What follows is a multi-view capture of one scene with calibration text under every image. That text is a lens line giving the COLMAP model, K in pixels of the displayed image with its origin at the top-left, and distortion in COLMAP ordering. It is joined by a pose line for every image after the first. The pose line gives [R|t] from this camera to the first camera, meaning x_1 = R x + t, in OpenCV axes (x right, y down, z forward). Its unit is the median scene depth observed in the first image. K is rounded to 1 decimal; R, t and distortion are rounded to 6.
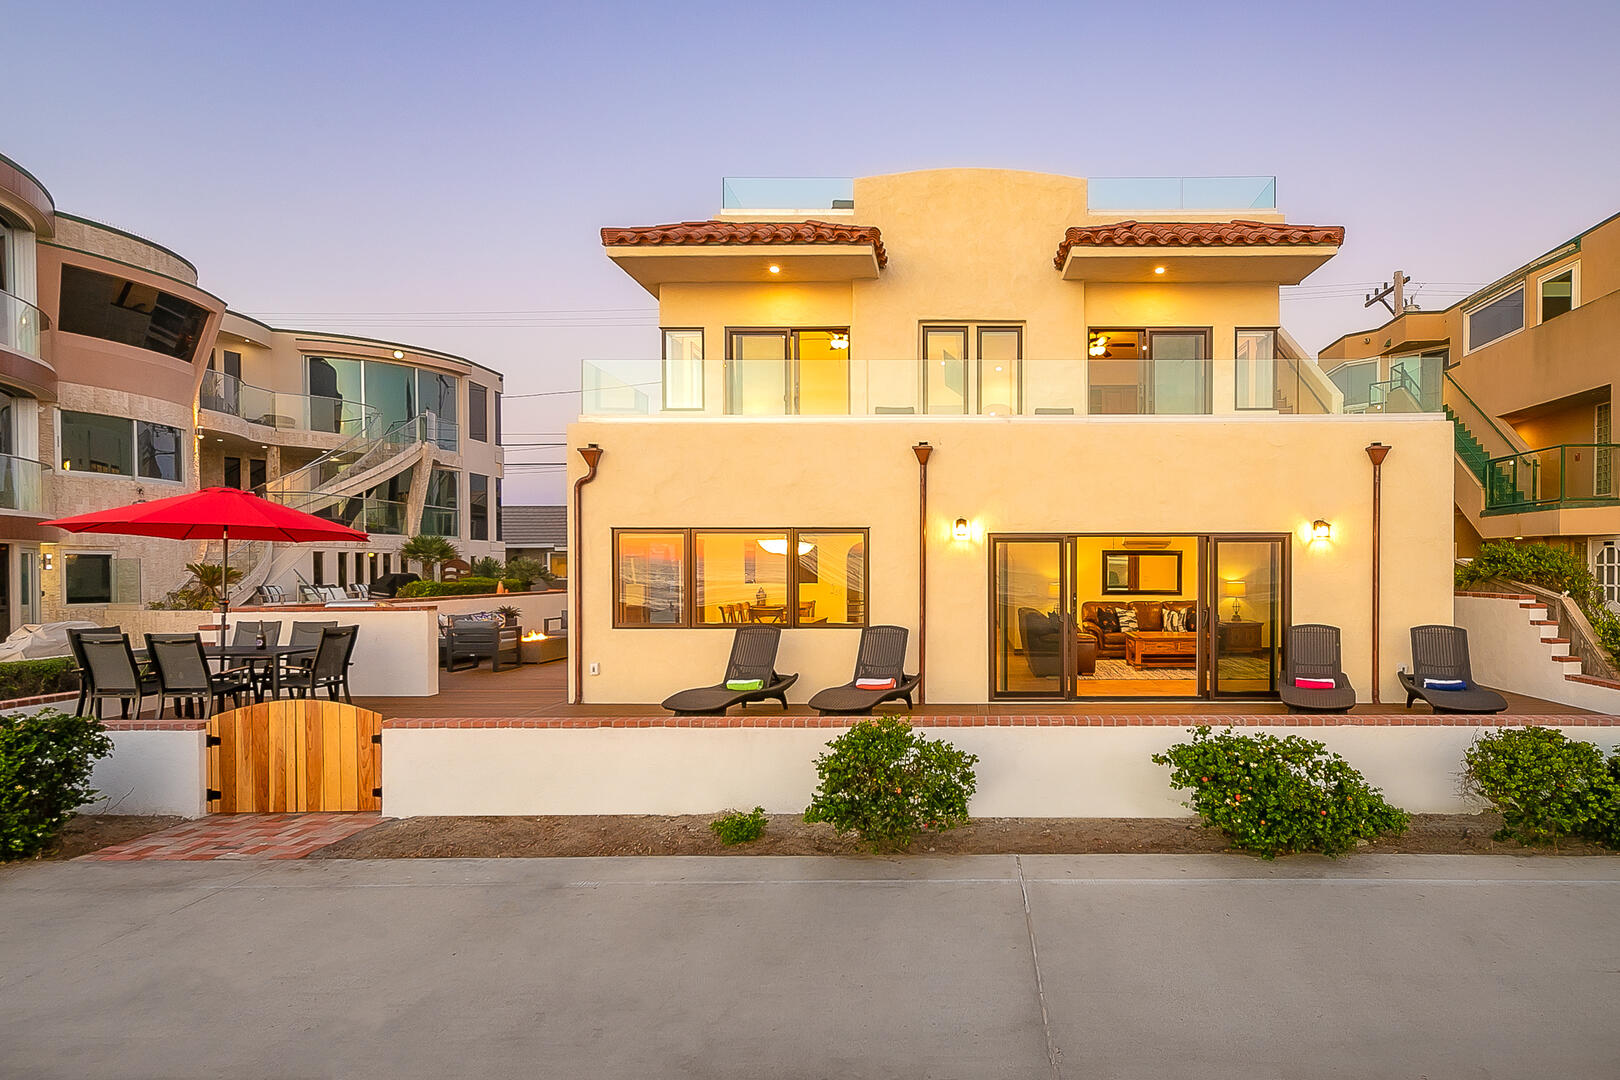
lens RADIAL K [[861.5, 0, 810.1], [0, 861.5, 582.4], [0, 0, 1]] dist [0.013047, 0.000131]
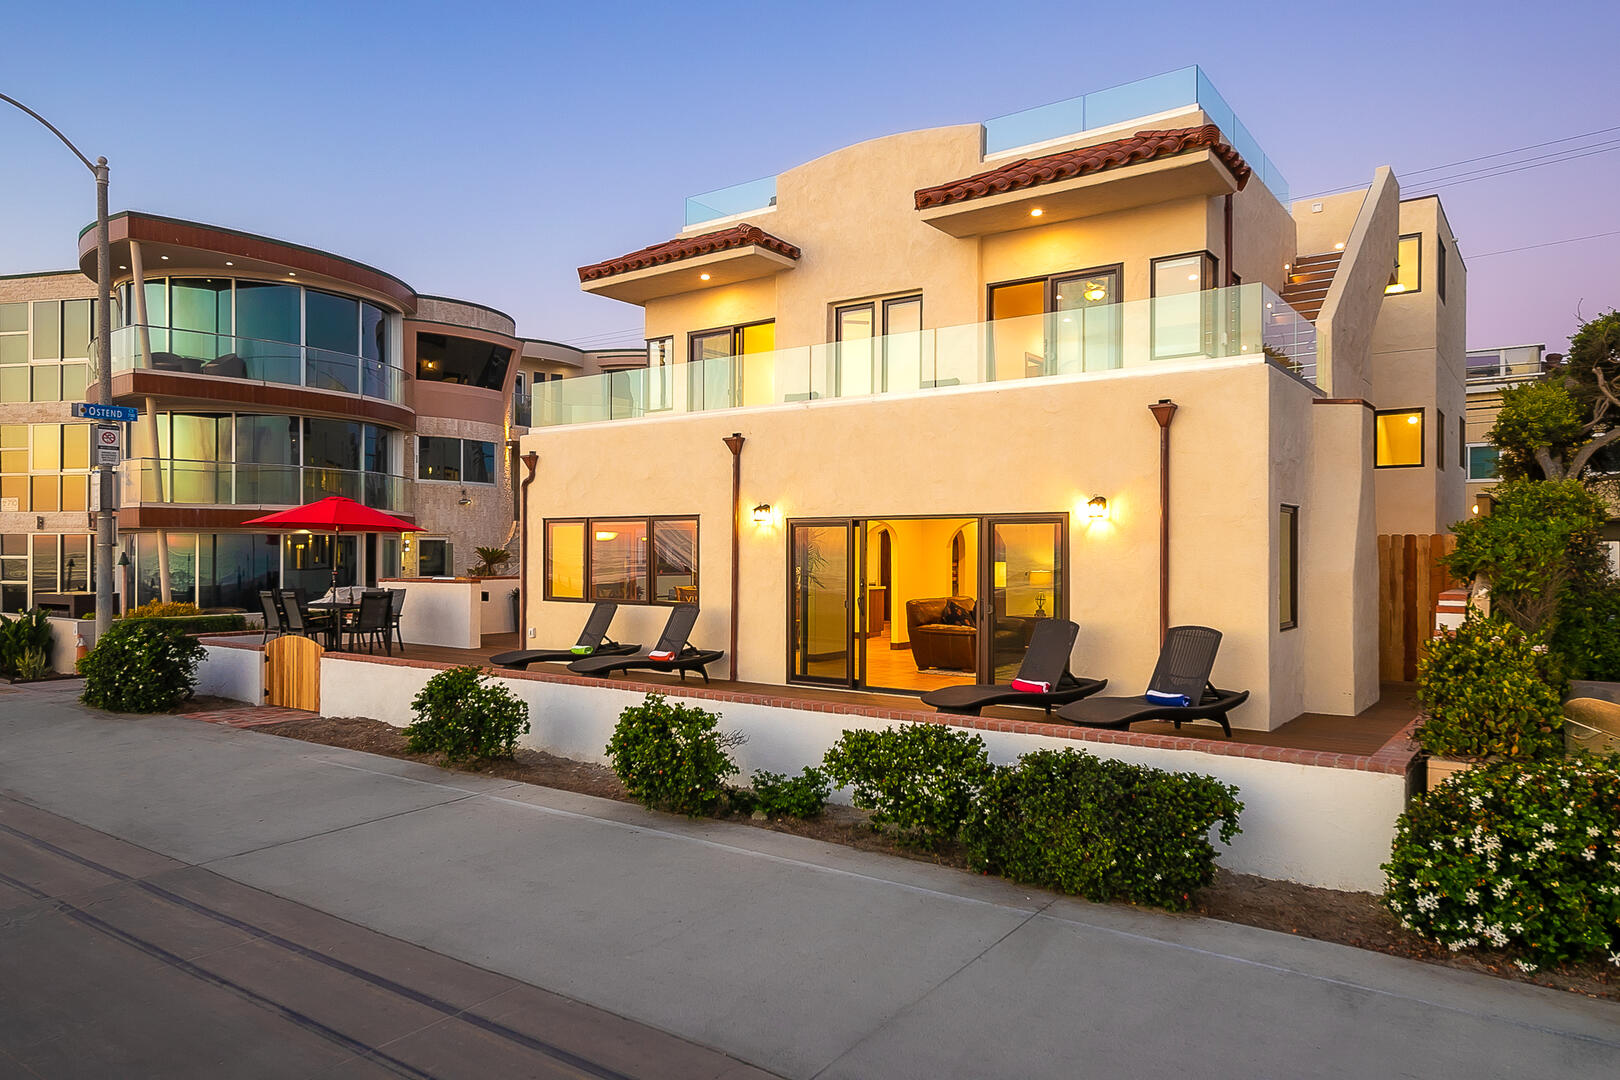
lens RADIAL K [[1050.9, 0, 811.7], [0, 1050.9, 566.0], [0, 0, 1]] dist [0.002986, 0.005426]
pose [[0.811107, 0.011019, -0.584794, 0.847259], [-0.014333, 0.999897, -0.001039, 0.000204], [0.584722, 0.009225, 0.811181, 0.009469]]
